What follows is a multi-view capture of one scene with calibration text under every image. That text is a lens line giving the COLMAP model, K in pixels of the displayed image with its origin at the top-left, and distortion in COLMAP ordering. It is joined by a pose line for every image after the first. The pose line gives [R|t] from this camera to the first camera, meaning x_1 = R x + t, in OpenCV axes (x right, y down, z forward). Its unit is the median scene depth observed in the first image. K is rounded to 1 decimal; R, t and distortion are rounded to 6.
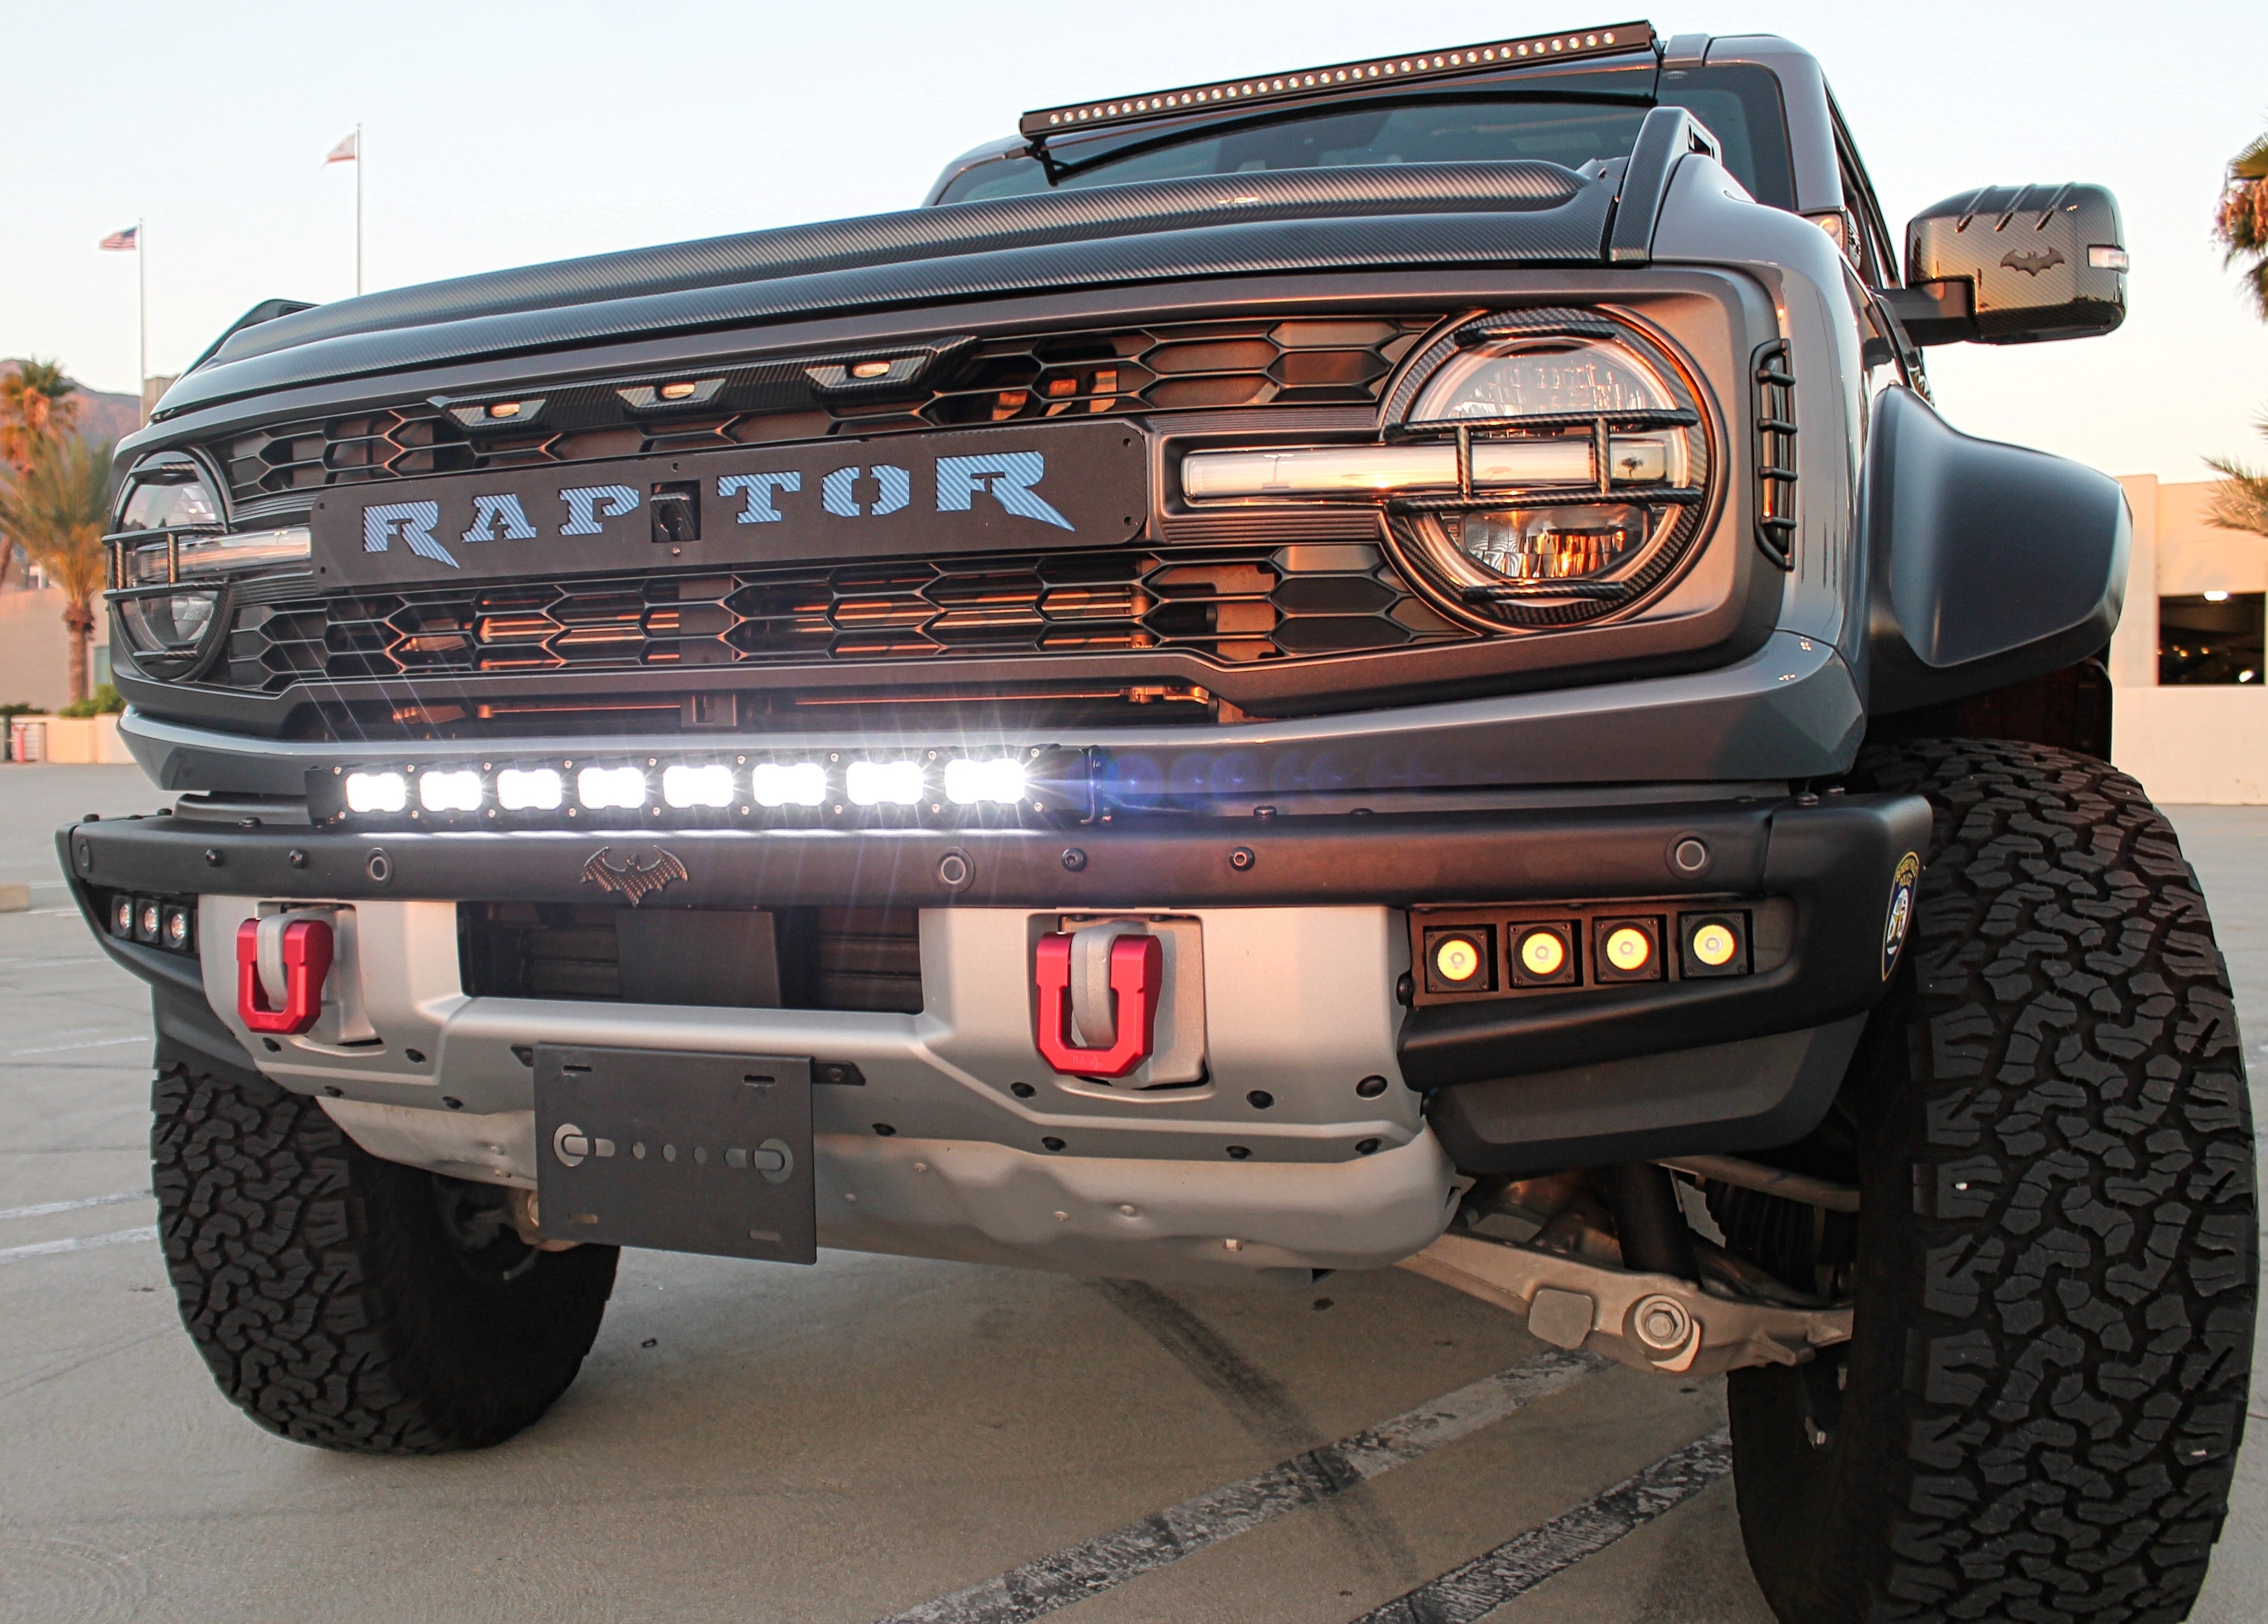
lens RADIAL K [[2147.0, 0, 1069.5], [0, 2147.0, 836.1], [0, 0, 1]] dist [-0.124927, 0.000000]
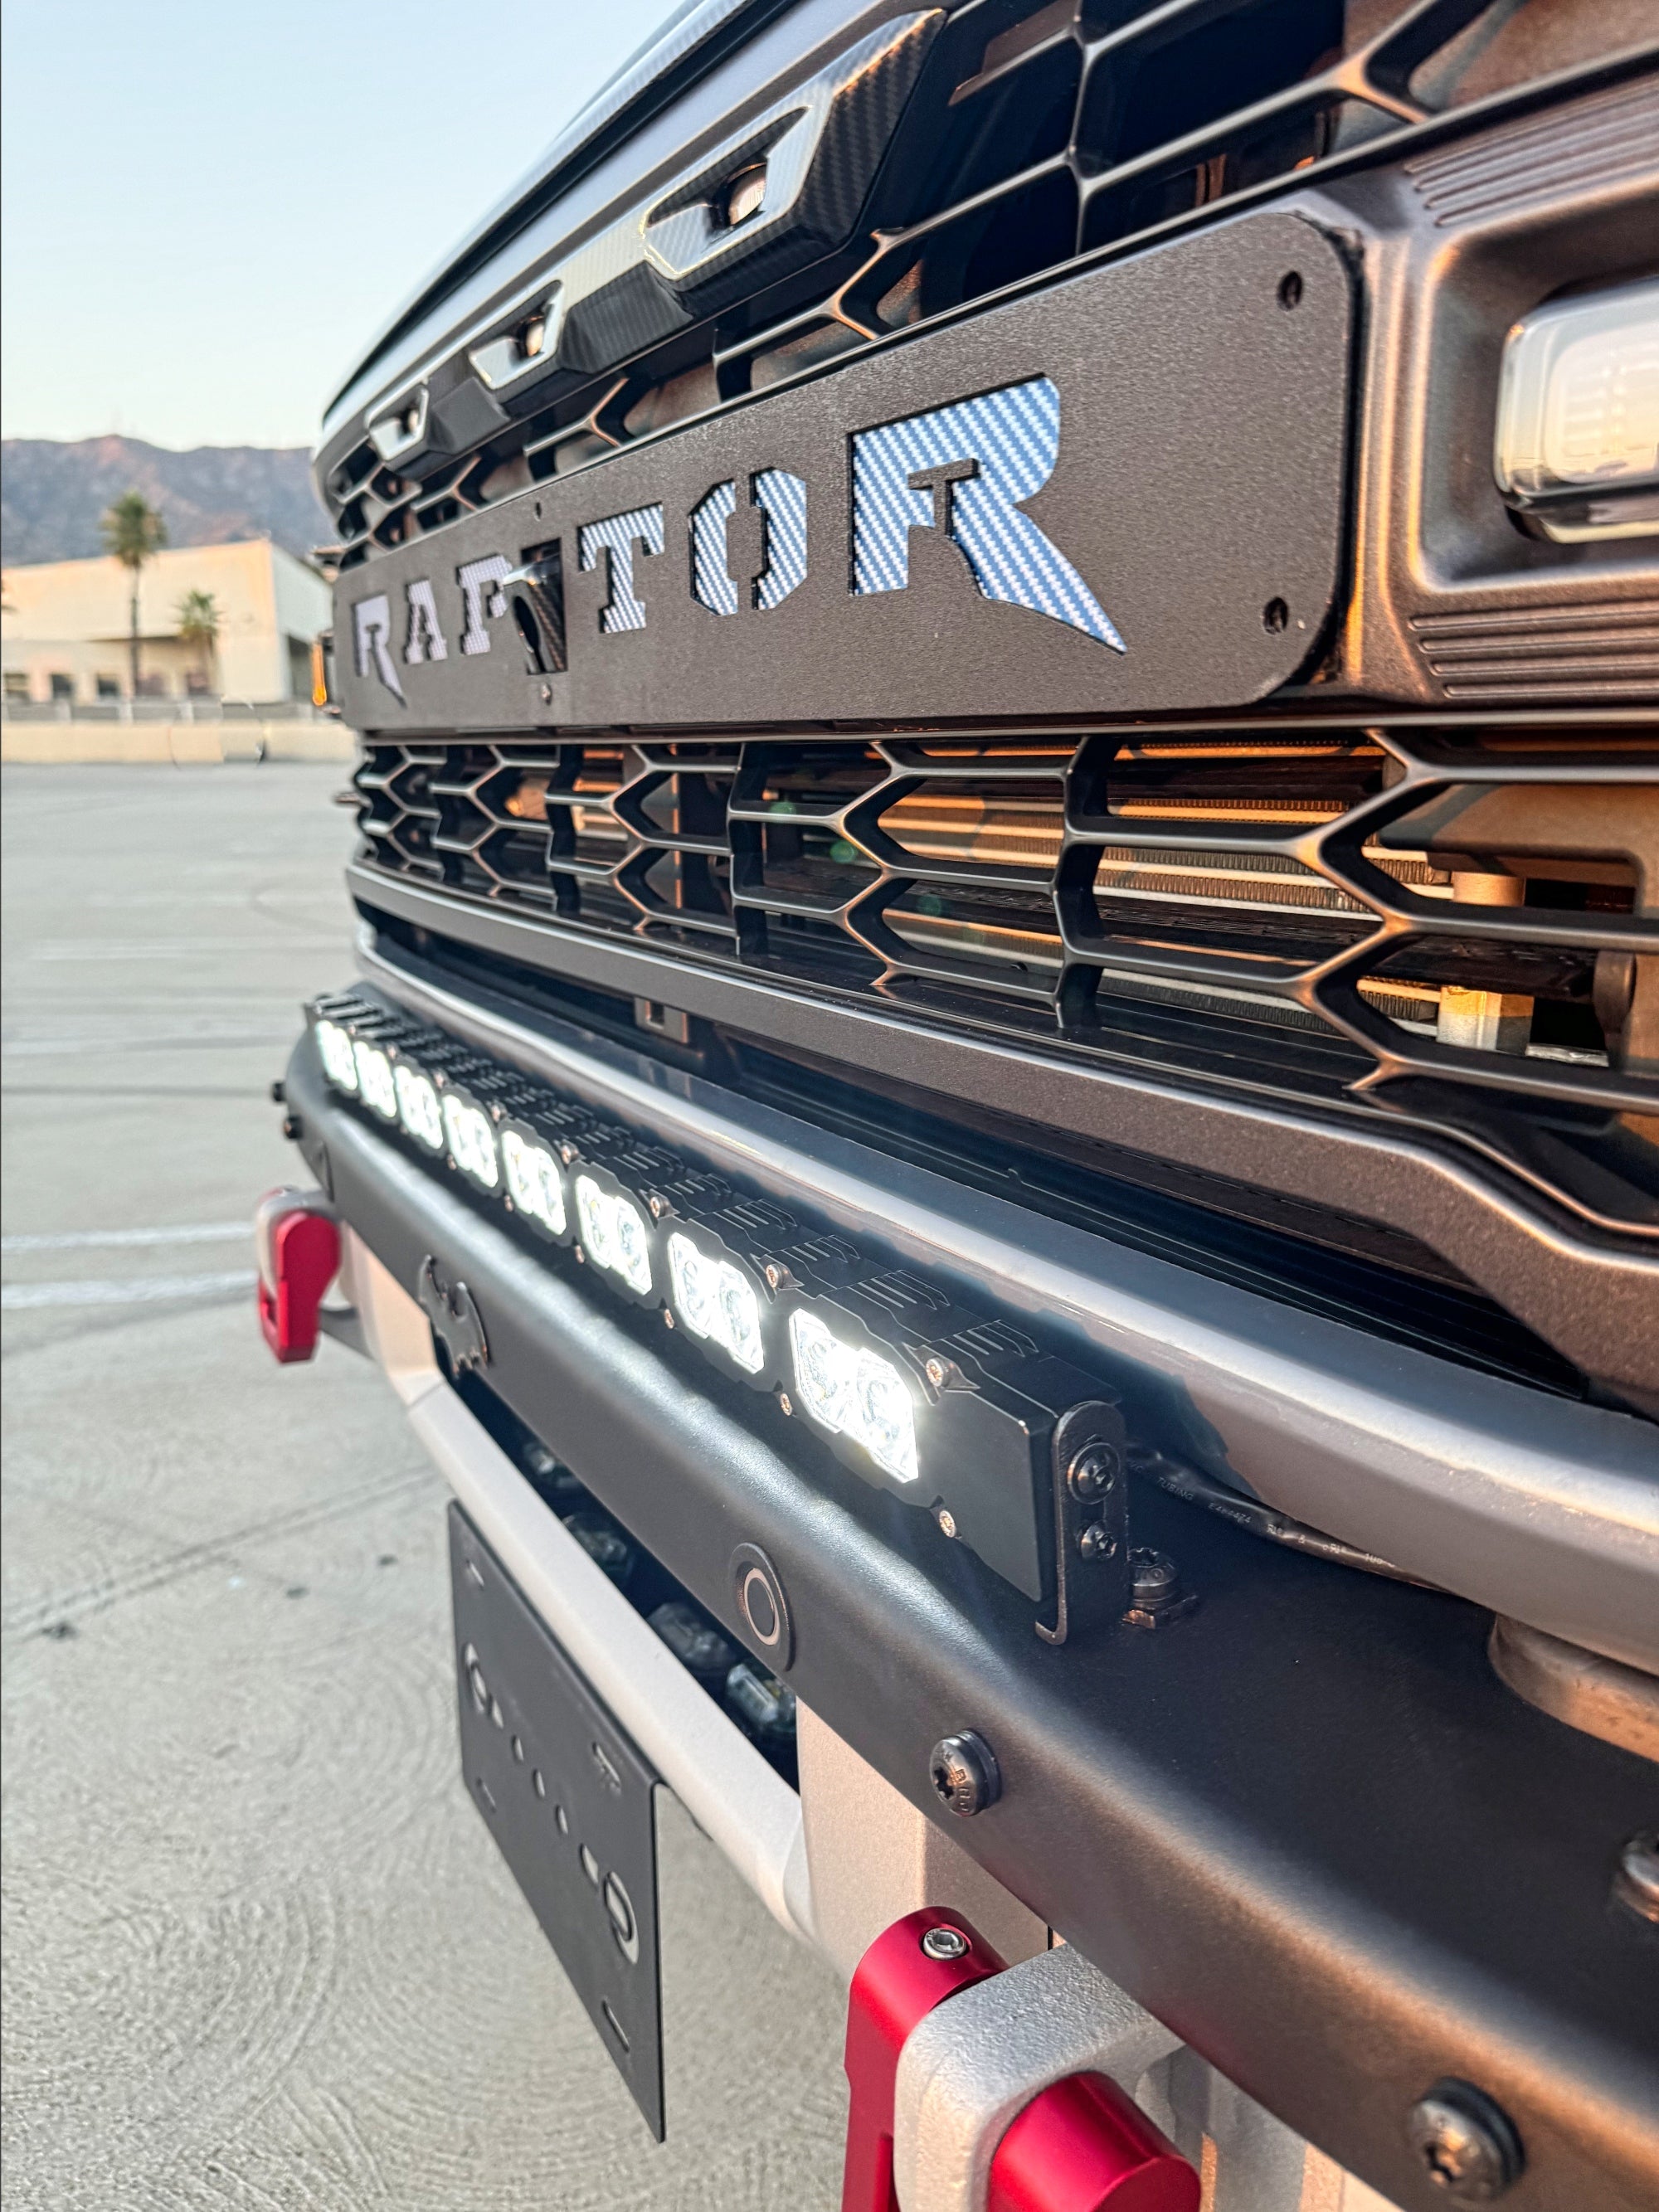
lens RADIAL K [[1574.6, 0, 863.7], [0, 1574.6, 1109.9], [0, 0, 1]] dist [0.022761, -0.045608]
pose [[0.823024, 0.137128, -0.551206, 0.091416], [-0.032693, 0.980248, 0.195049, -0.112650], [0.567065, -0.142509, 0.811251, 0.732681]]
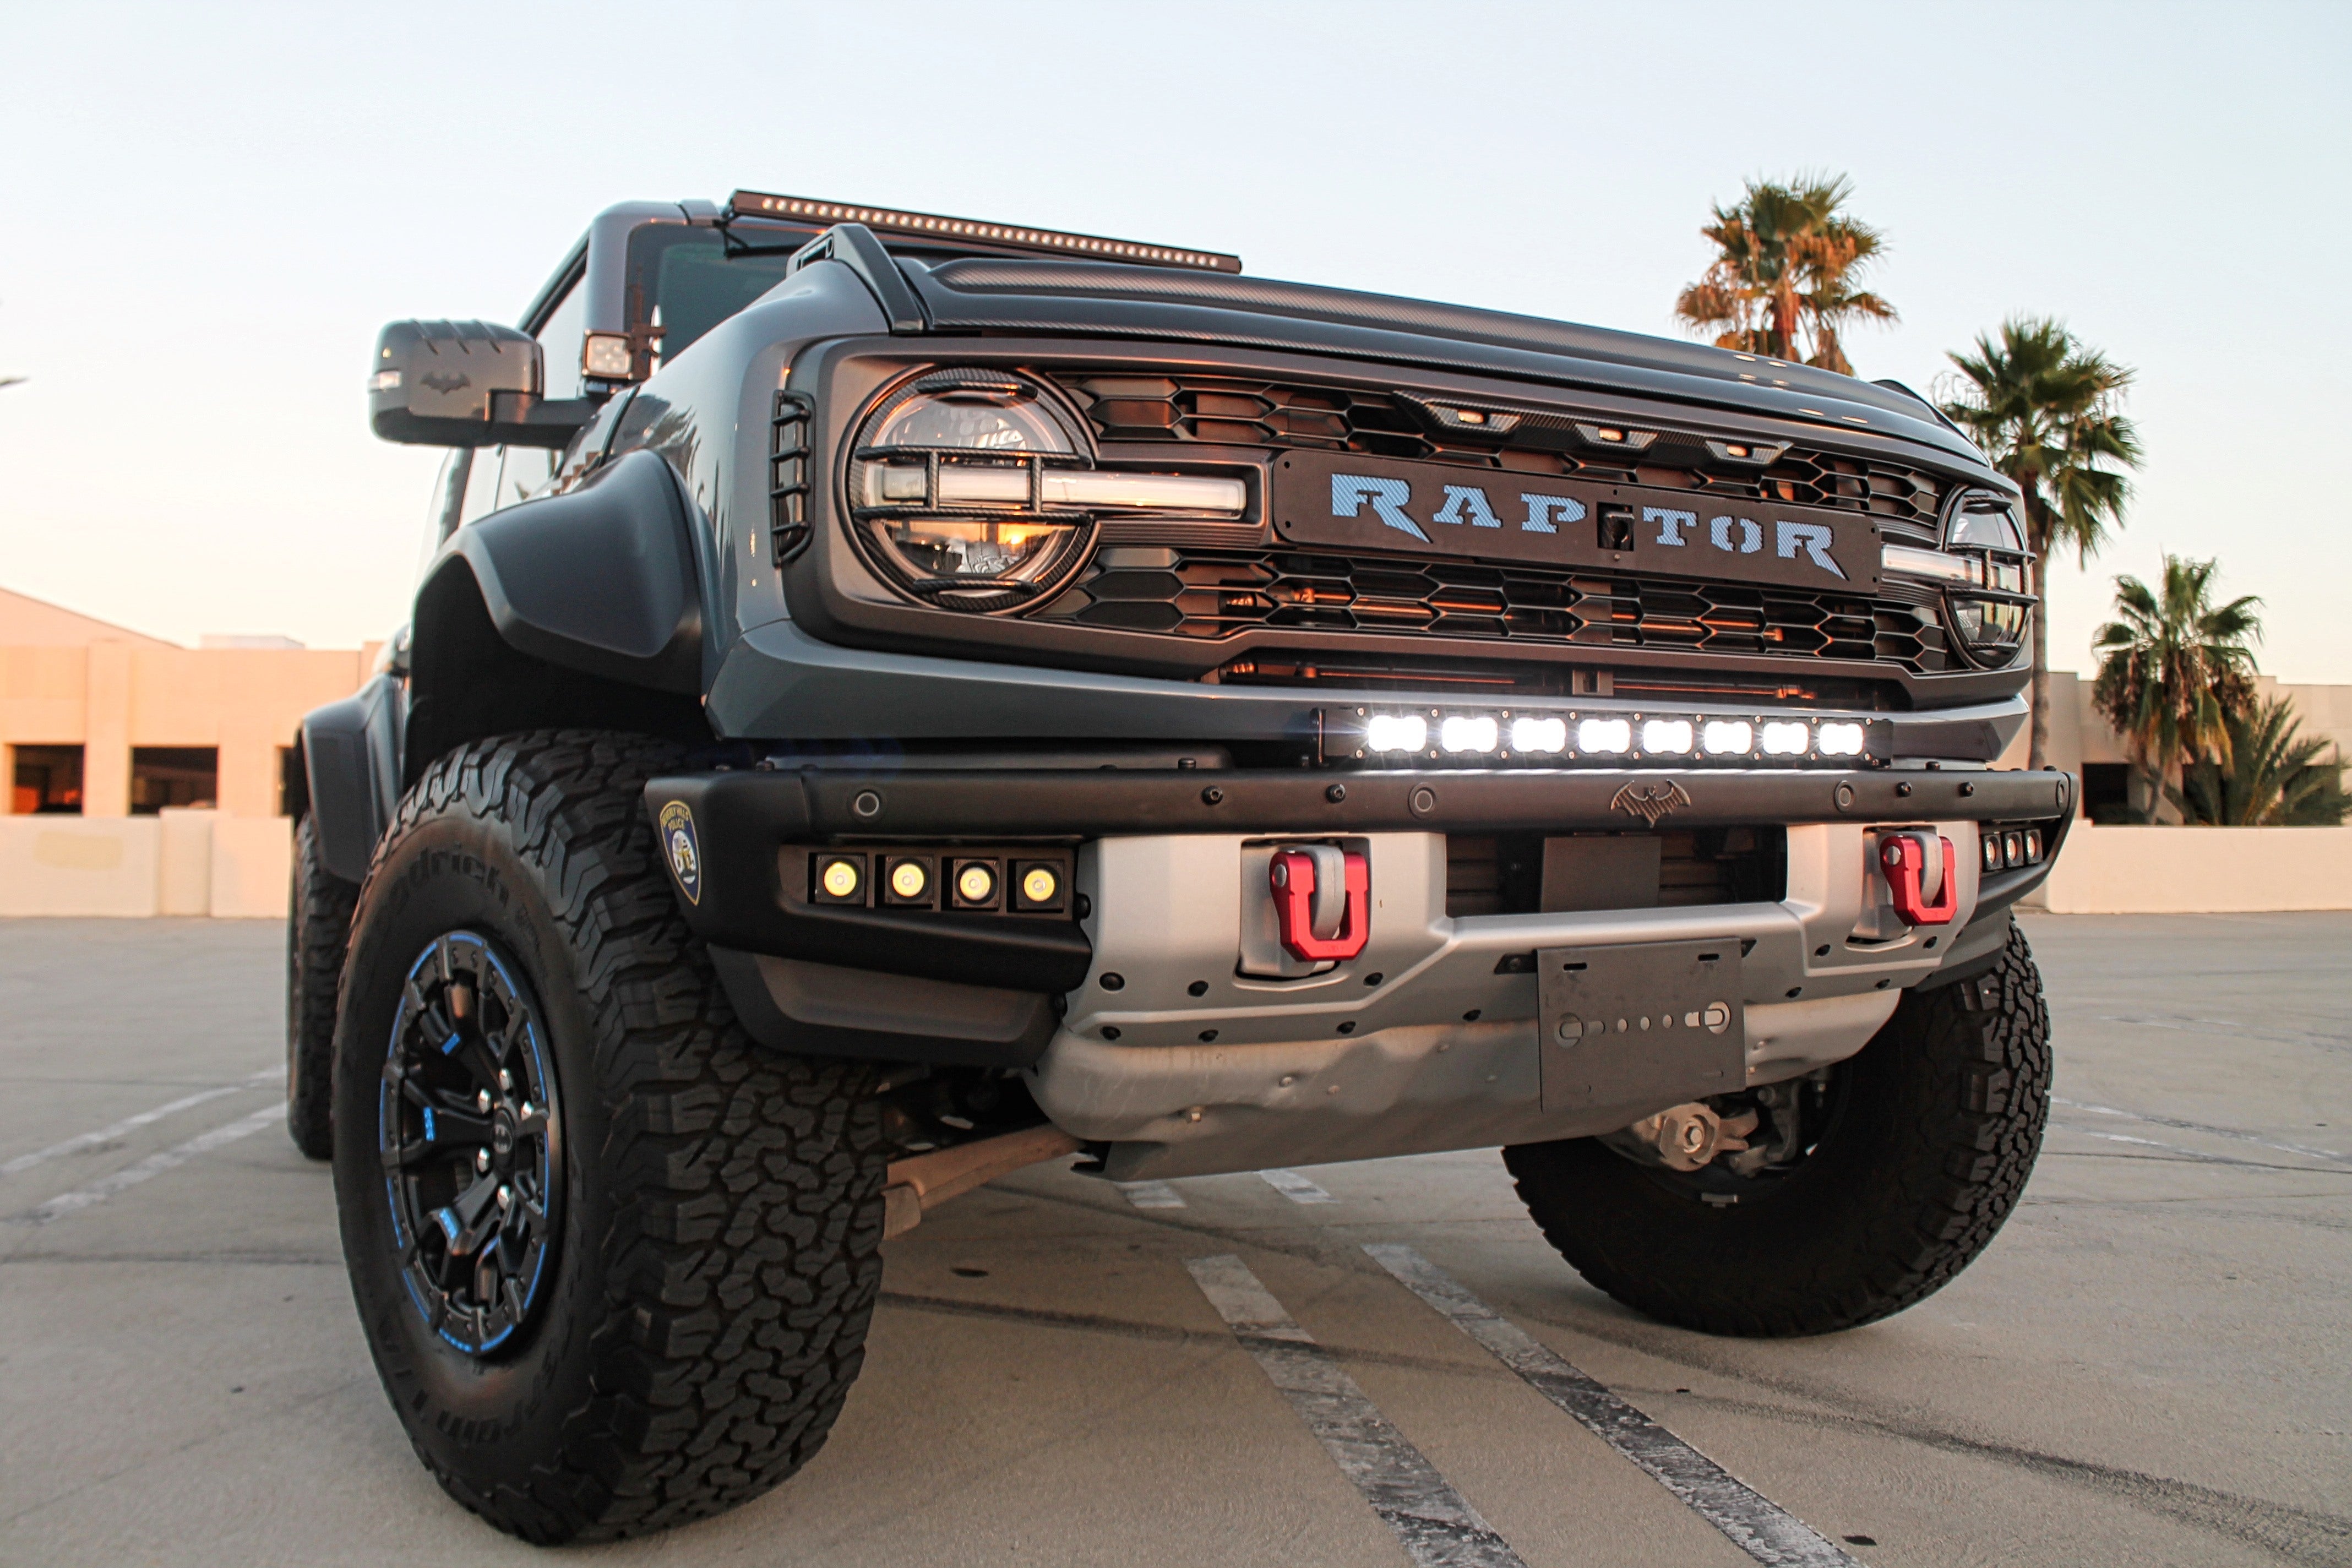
lens RADIAL K [[1938.1, 0, 1165.1], [0, 1938.1, 775.9], [0, 0, 1]] dist [-0.157550, 0.120296]
pose [[0.618248, 0.041393, 0.784893, -1.262685], [0.036510, 0.996022, -0.081286, 0.083399], [-0.785135, 0.078912, 0.614277, 0.511786]]
